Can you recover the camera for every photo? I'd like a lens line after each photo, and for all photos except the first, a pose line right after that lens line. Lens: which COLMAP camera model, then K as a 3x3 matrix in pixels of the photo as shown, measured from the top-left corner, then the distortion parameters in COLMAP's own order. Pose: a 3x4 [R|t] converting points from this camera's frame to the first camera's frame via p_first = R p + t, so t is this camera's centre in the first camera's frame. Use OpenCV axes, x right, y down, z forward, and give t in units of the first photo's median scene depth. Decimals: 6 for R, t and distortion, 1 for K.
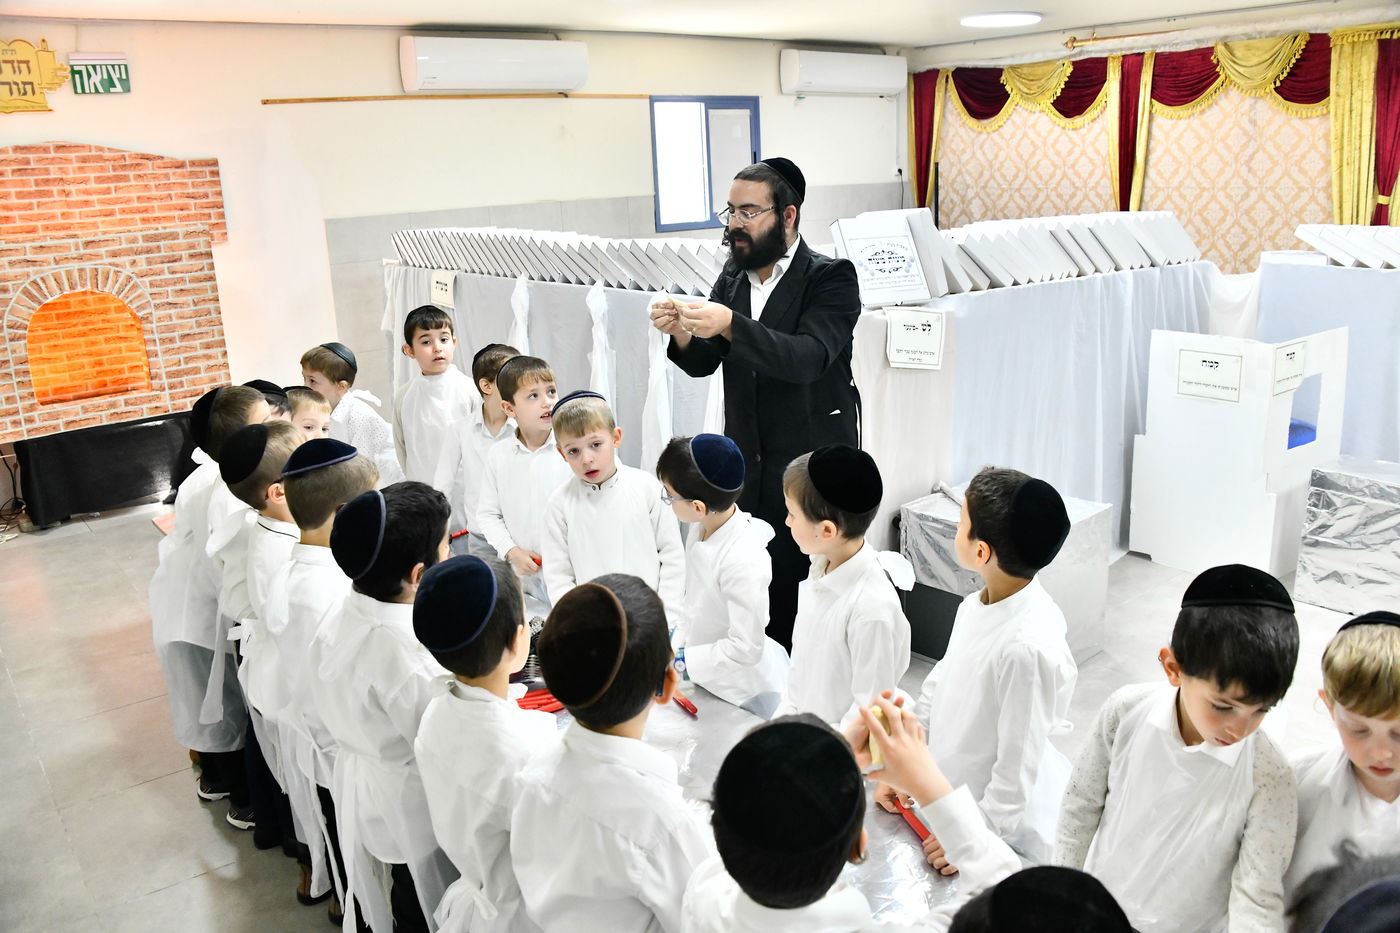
lens RADIAL K [[1103.7, 0, 700.0], [0, 1103.7, 466.5], [0, 0, 1]] dist [-0.147711, 0.070120]
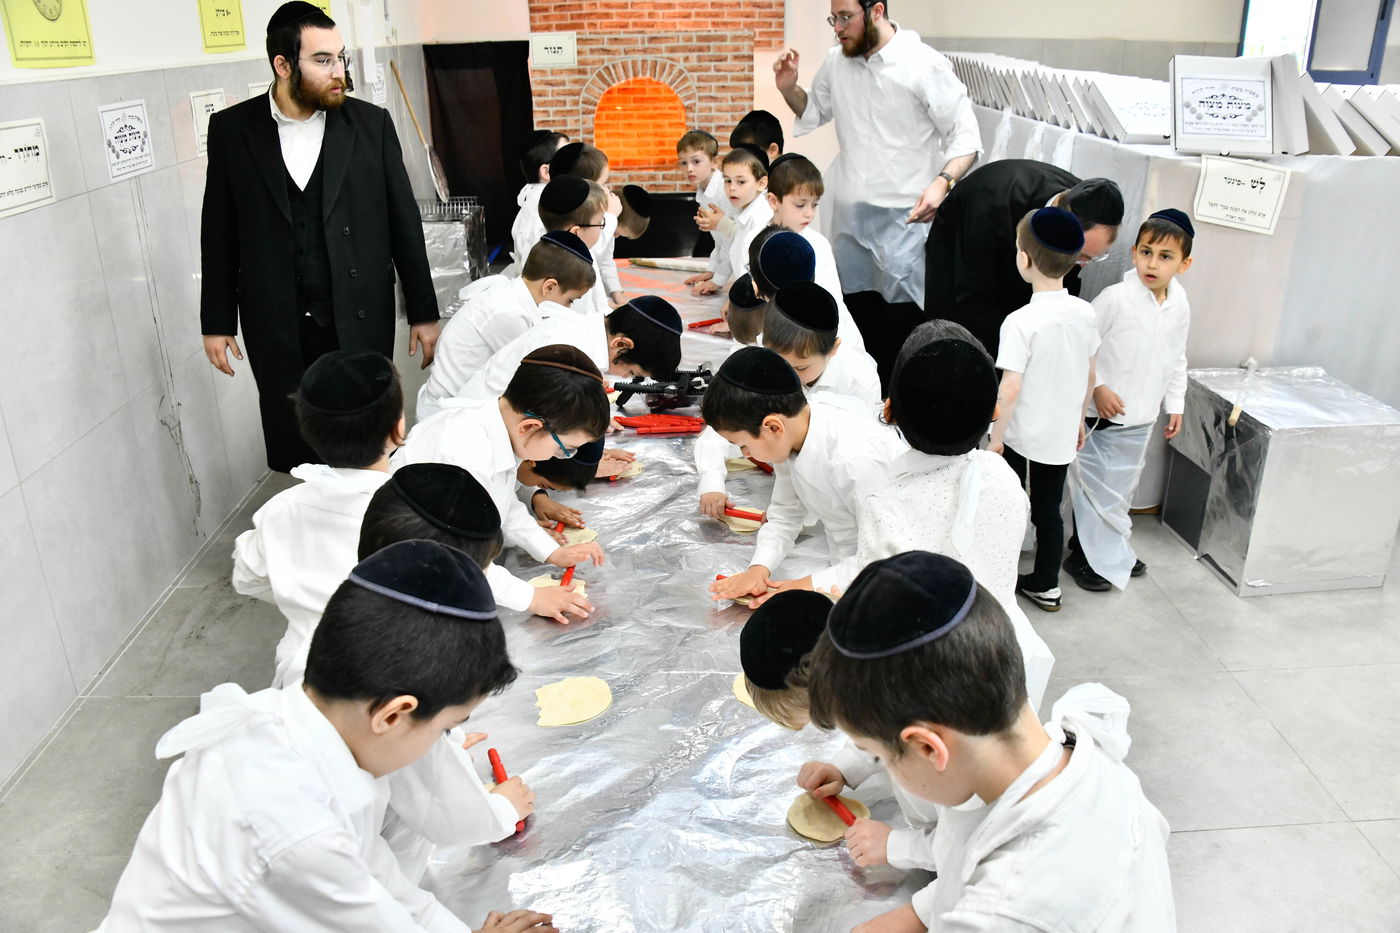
lens RADIAL K [[1103.7, 0, 700.0], [0, 1103.7, 466.5], [0, 0, 1]] dist [-0.147711, 0.070120]
pose [[0.800794, 0.258001, -0.540522, 0.237562], [-0.179661, 0.964380, 0.194145, 0.007566], [0.571358, -0.058360, 0.818623, 0.001255]]
